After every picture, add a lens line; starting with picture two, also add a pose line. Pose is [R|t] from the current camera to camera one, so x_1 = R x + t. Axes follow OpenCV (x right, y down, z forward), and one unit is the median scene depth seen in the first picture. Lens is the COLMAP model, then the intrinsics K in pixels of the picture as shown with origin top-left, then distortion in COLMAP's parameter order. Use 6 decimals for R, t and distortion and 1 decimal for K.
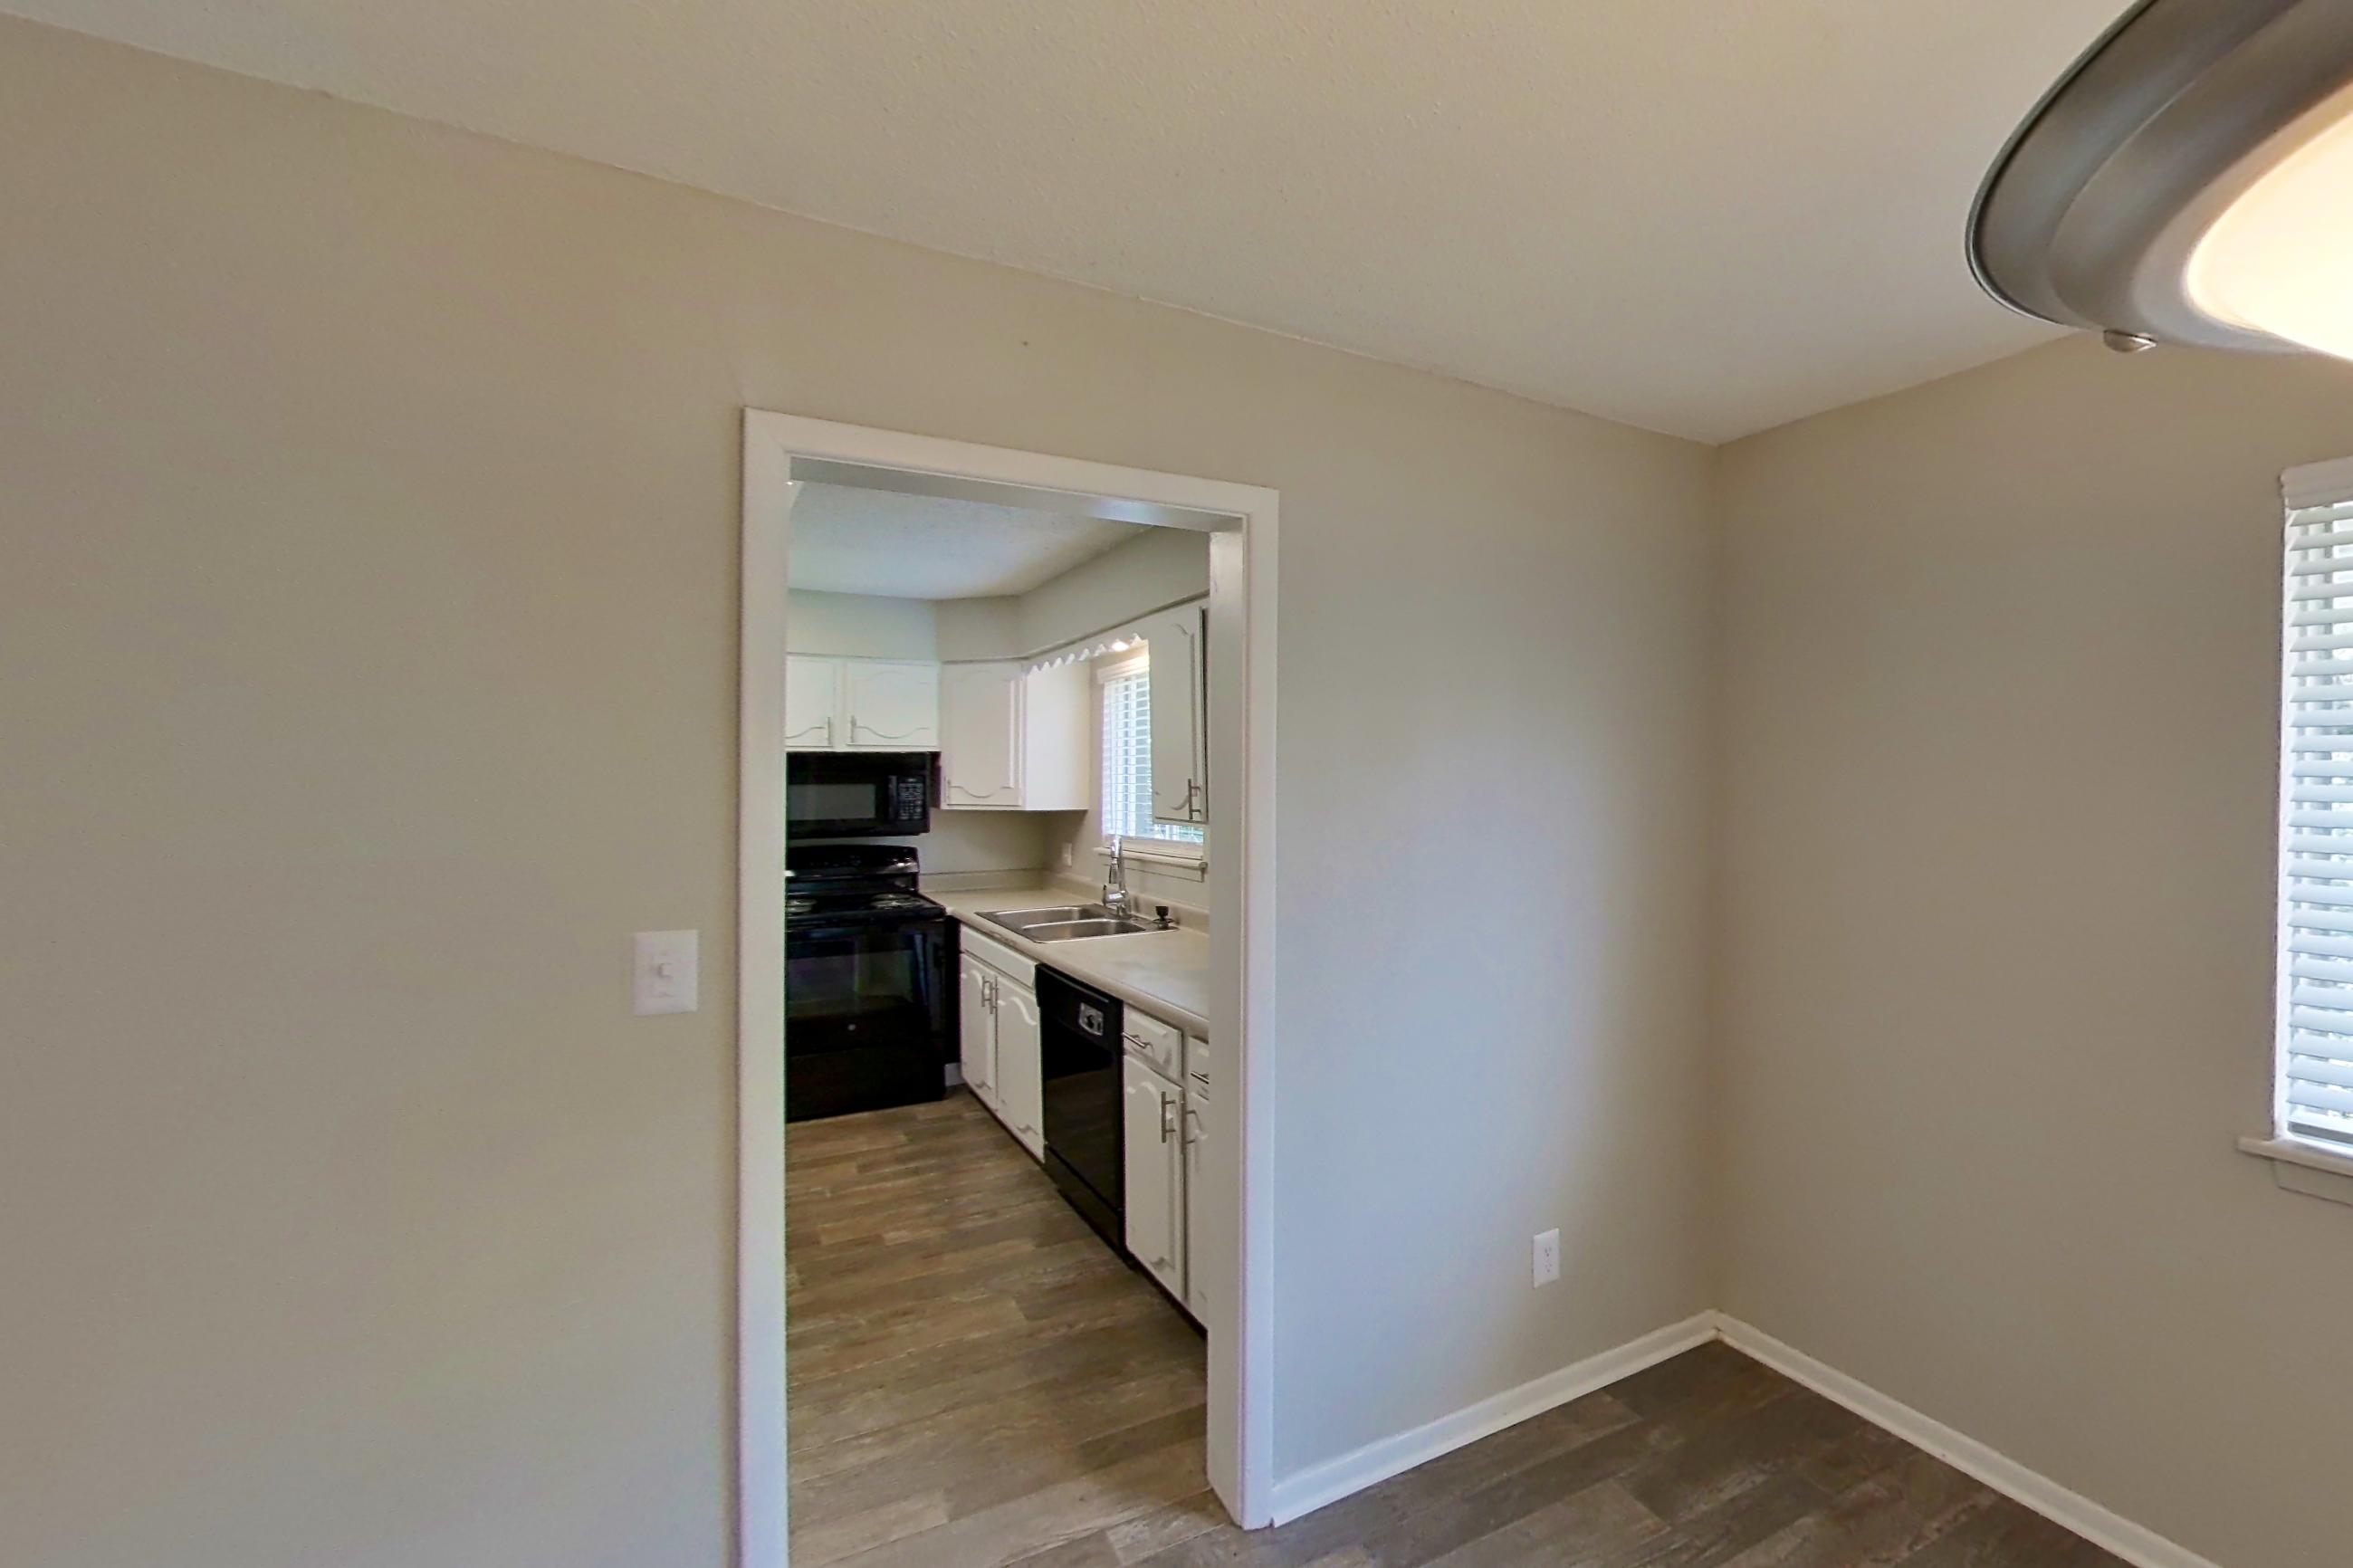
lens RADIAL K [[985.3, 0, 1196.4], [0, 985.3, 782.9], [0, 0, 1]] dist [-0.000451, 0.000835]
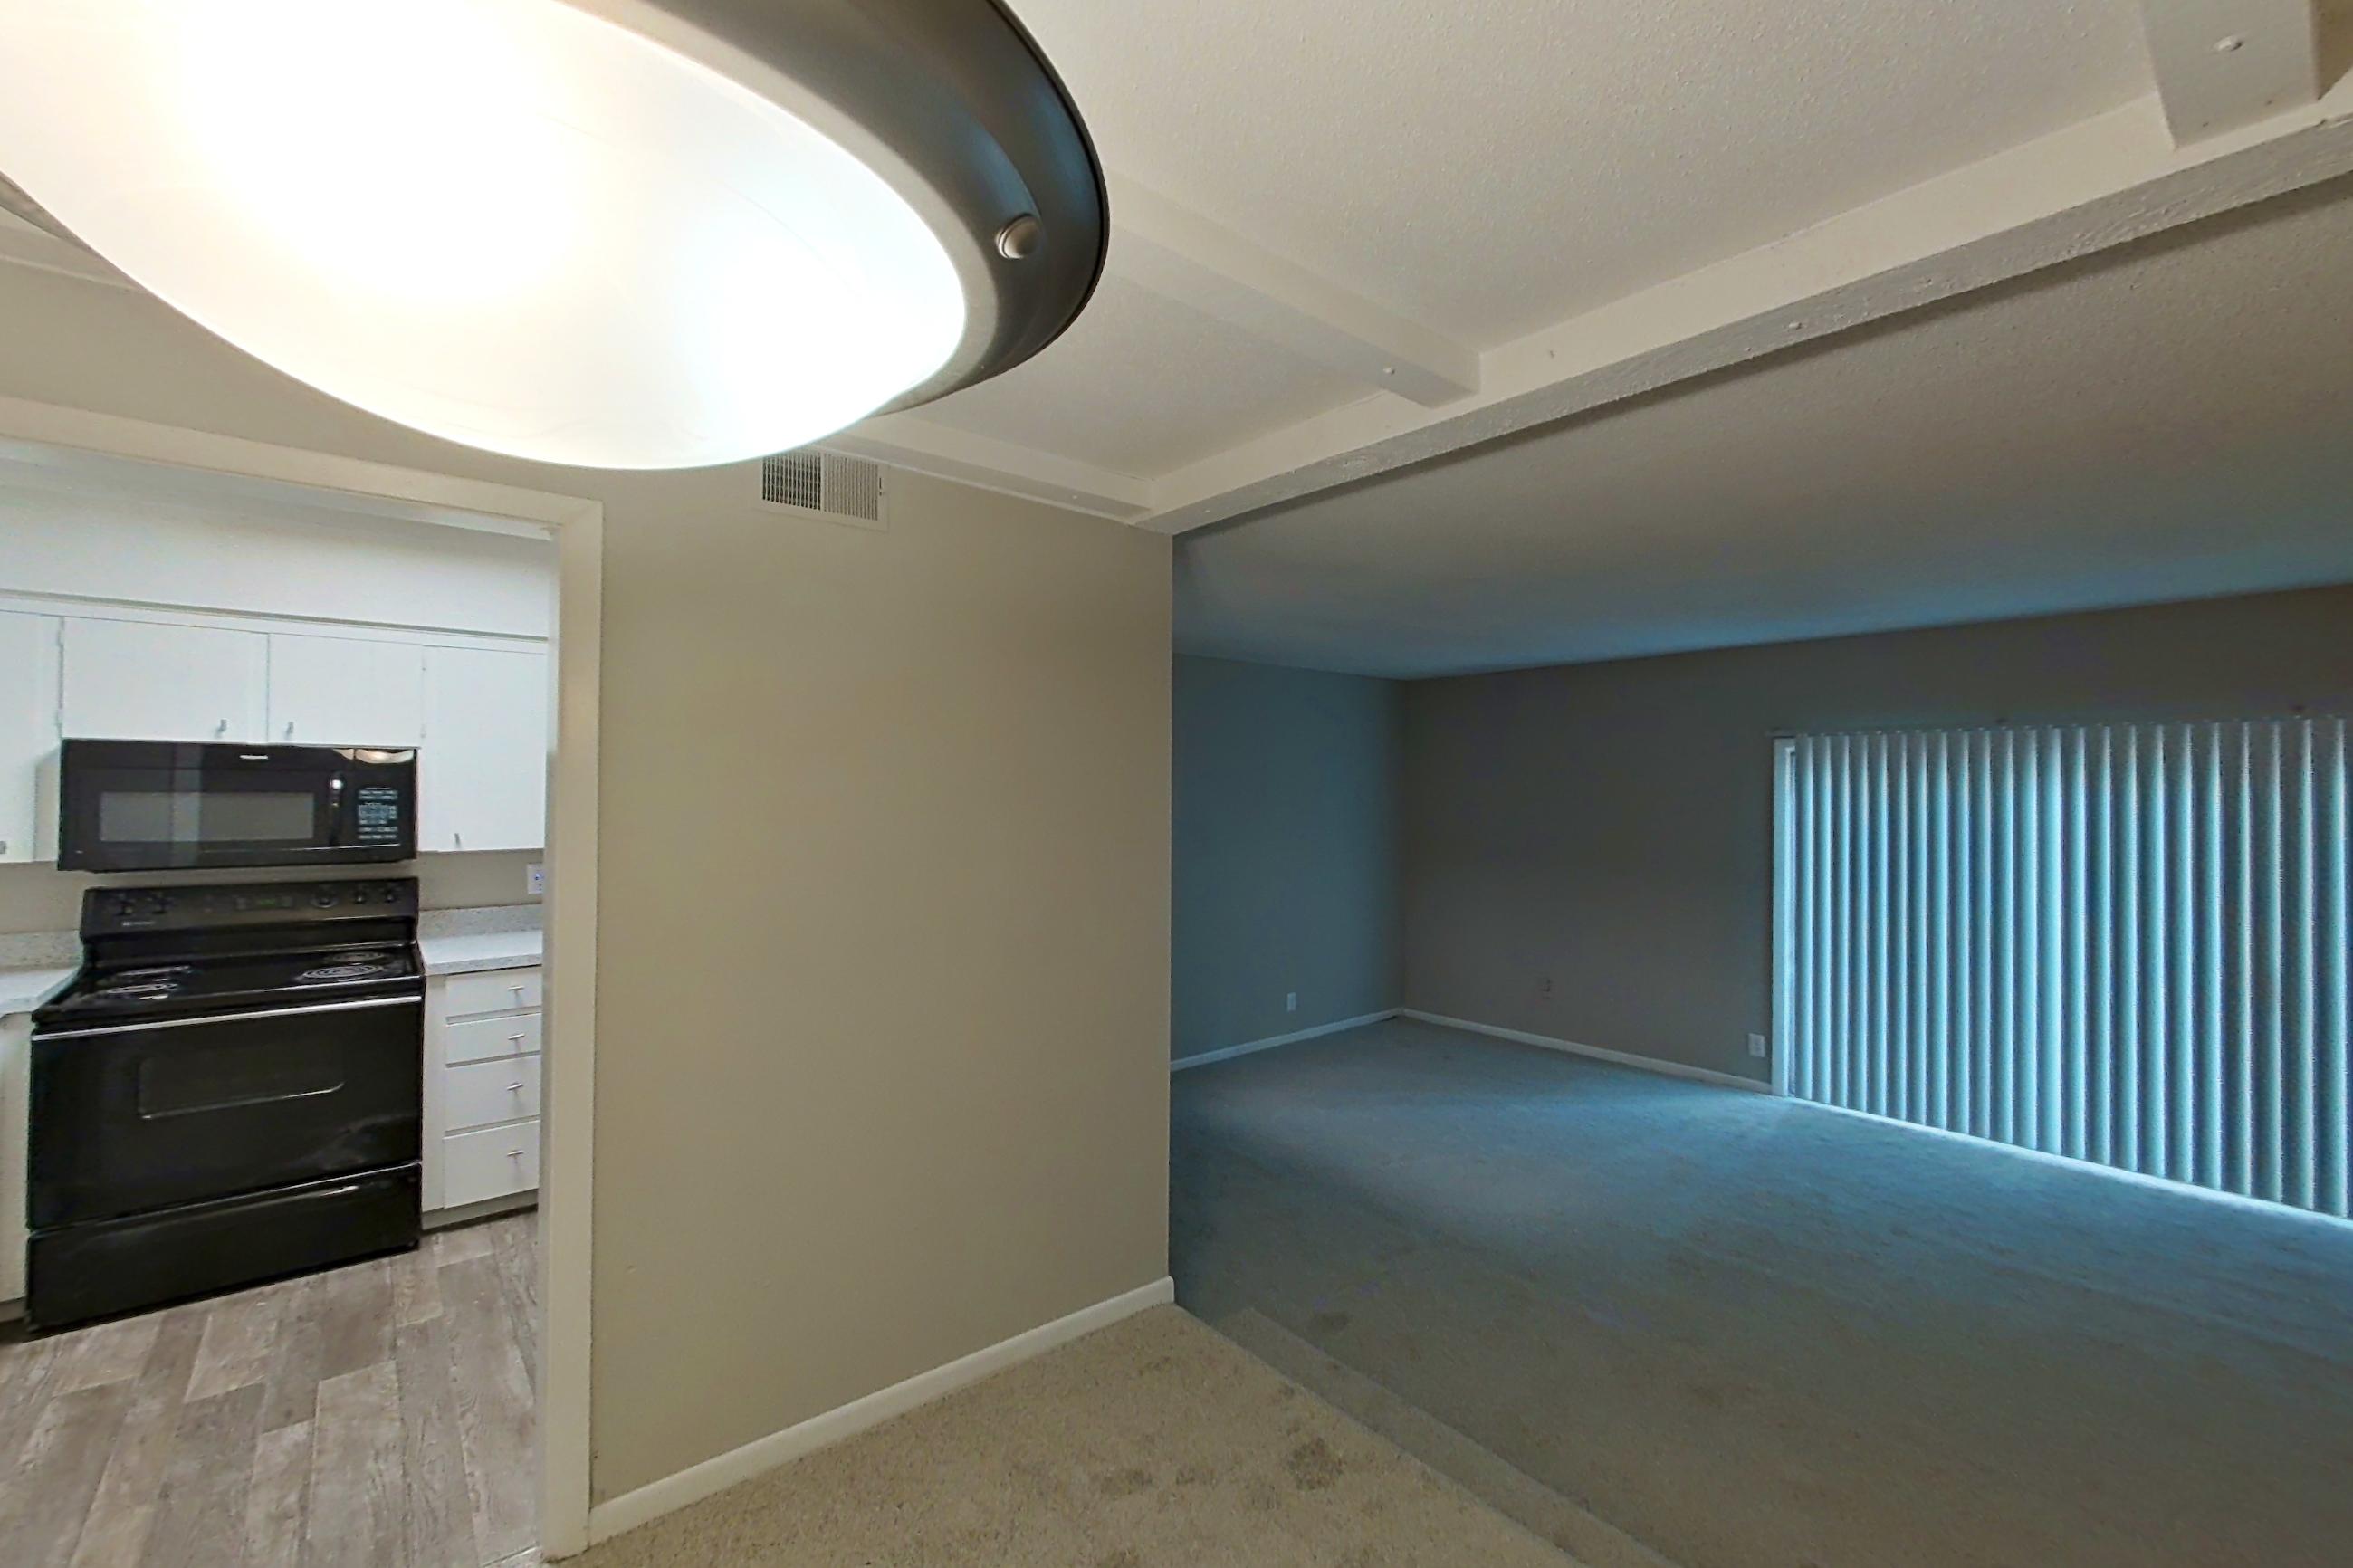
lens RADIAL K [[985.3, 0, 1196.4], [0, 985.3, 782.9], [0, 0, 1]] dist [-0.000451, 0.000835]
pose [[0.202524, -0.005224, -0.979263, 0.510598], [-0.009300, 0.999930, -0.007258, -0.007411], [0.979233, 0.010577, 0.202461, 1.463493]]
